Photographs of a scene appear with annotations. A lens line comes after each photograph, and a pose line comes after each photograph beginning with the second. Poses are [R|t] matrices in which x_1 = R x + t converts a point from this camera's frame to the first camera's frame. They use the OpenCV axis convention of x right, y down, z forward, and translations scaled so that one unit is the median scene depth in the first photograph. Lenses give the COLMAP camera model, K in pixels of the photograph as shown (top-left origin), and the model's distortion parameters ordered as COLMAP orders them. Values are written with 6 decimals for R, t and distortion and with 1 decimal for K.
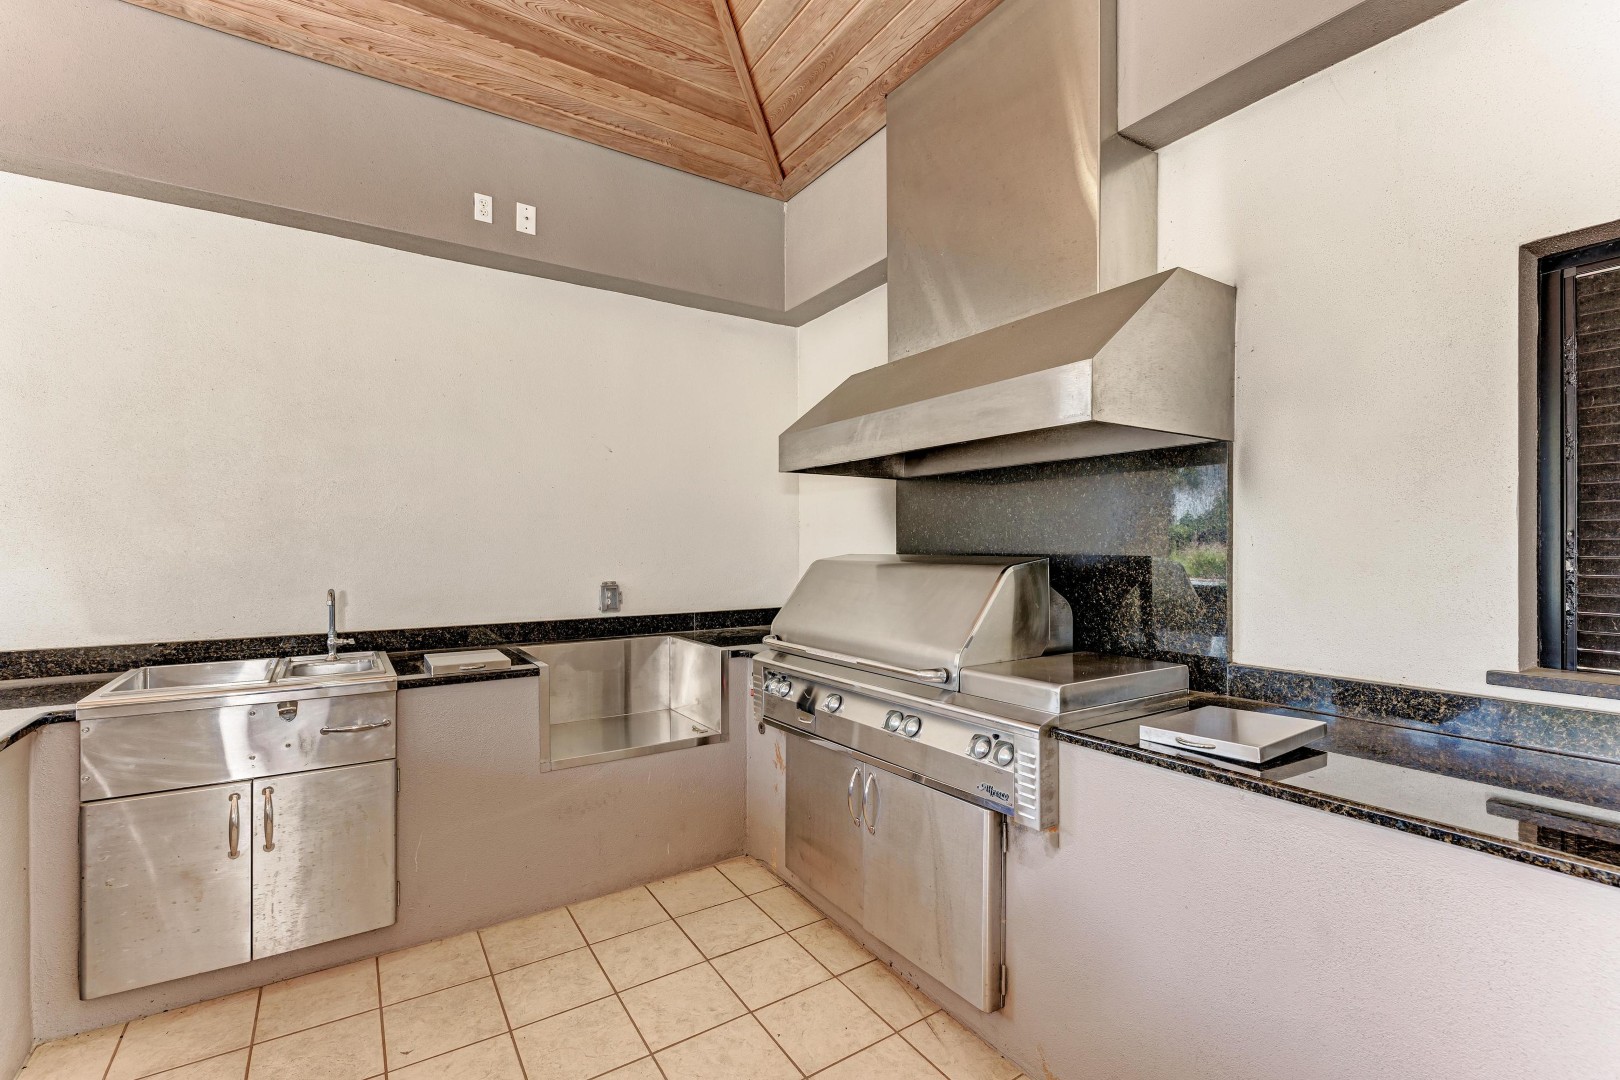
lens RADIAL K [[723.1, 0, 816.6], [0, 723.1, 545.4], [0, 0, 1]] dist [0.005309, 0.000379]
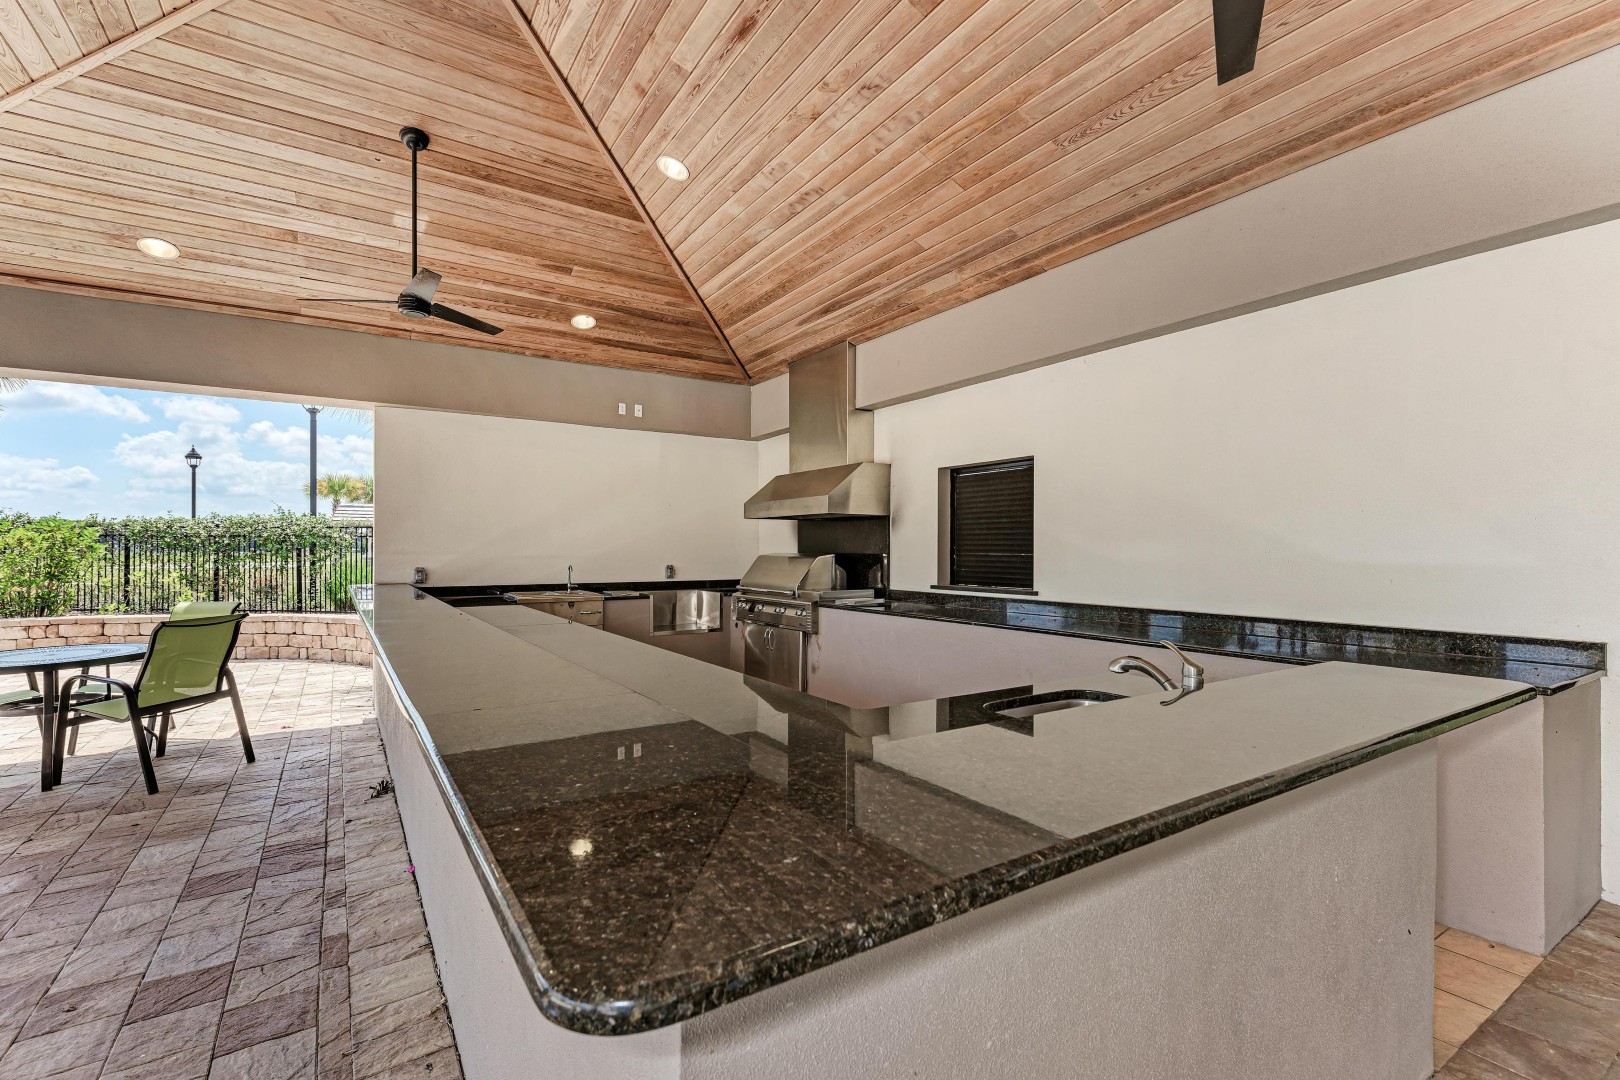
lens RADIAL K [[723.1, 0, 805.8], [0, 723.1, 543.9], [0, 0, 1]] dist [0.005309, 0.000379]
pose [[0.999903, 0.003407, -0.013526, 0.184380], [-0.003462, 0.999986, -0.004033, -0.008883], [0.013512, 0.004080, 0.999900, -1.391193]]
